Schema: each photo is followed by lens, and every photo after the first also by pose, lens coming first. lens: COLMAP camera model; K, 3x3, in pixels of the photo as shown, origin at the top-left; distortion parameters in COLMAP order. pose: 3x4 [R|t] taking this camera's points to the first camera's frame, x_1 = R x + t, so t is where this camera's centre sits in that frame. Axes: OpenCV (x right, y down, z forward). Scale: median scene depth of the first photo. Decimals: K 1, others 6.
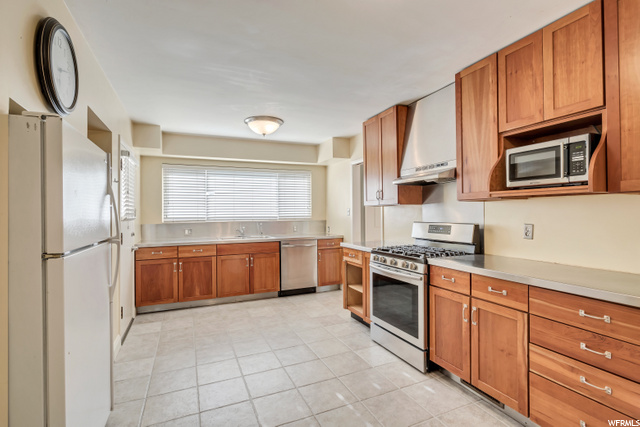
lens RADIAL K [[302.9, 0, 316.5], [0, 302.9, 213.2], [0, 0, 1]] dist [0.004785, -0.001740]
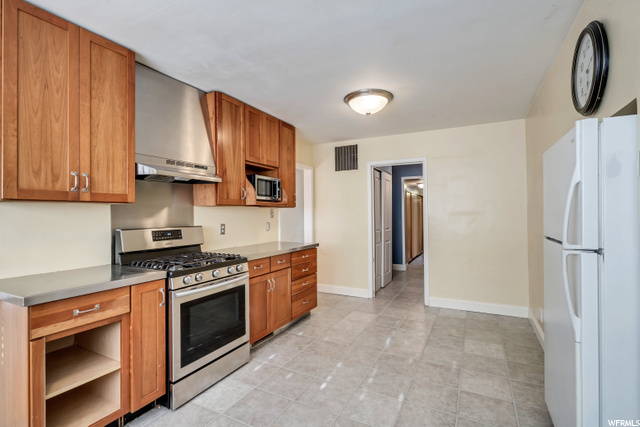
lens RADIAL K [[302.9, 0, 316.3], [0, 302.9, 212.6], [0, 0, 1]] dist [0.004785, -0.001740]
pose [[-0.617738, 0.010732, 0.786311, -0.675202], [0.006877, 0.999942, -0.008246, -0.001311], [-0.786354, 0.000314, -0.617776, 1.497019]]
